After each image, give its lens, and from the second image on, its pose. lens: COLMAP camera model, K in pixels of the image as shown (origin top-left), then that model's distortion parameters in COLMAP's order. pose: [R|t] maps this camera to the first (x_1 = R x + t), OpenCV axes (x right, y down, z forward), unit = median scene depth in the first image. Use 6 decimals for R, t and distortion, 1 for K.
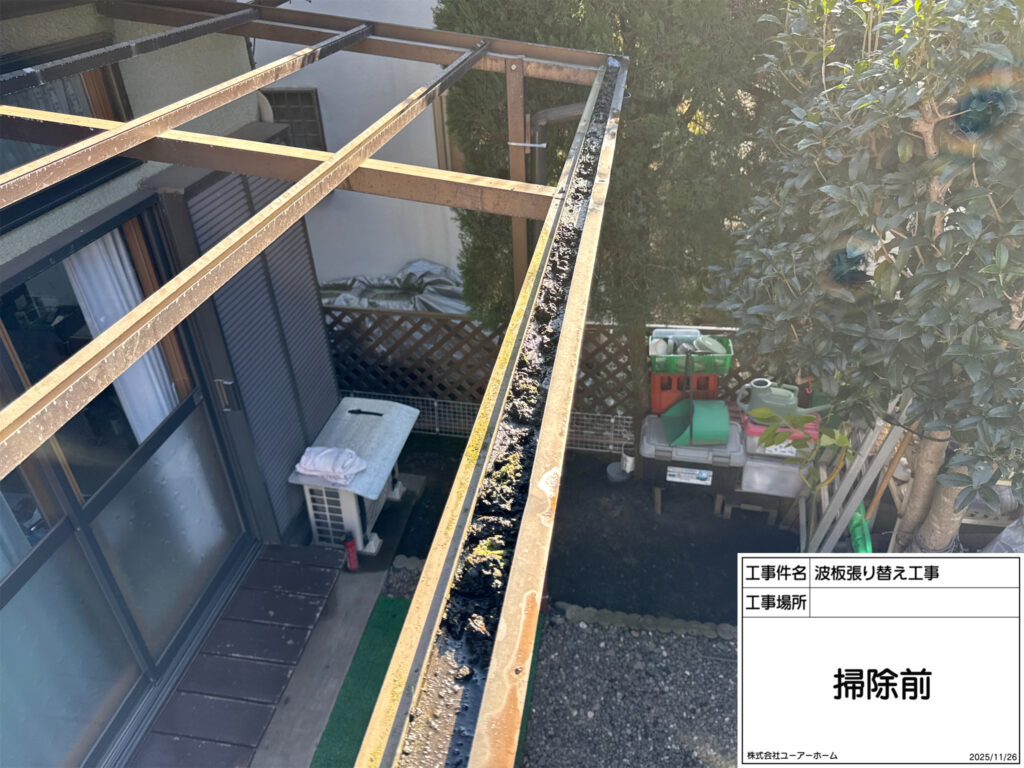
lens RADIAL K [[718.6, 0, 524.5], [0, 718.6, 350.3], [0, 0, 1]] dist [0.091920, -0.138646]
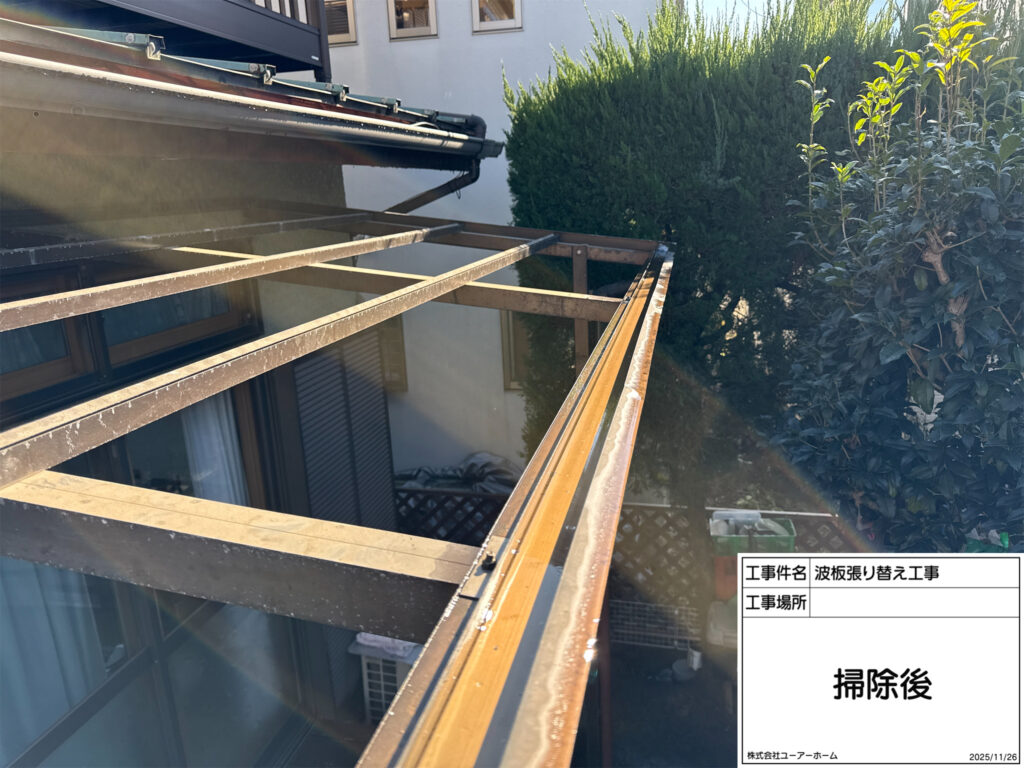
lens RADIAL K [[718.6, 0, 524.5], [0, 718.6, 350.3], [0, 0, 1]] dist [0.091920, -0.138646]
pose [[0.997554, 0.000057, -0.069901, -0.015566], [-0.022323, 0.947897, -0.317794, 0.102745], [0.066241, 0.318577, 0.945580, -0.055061]]
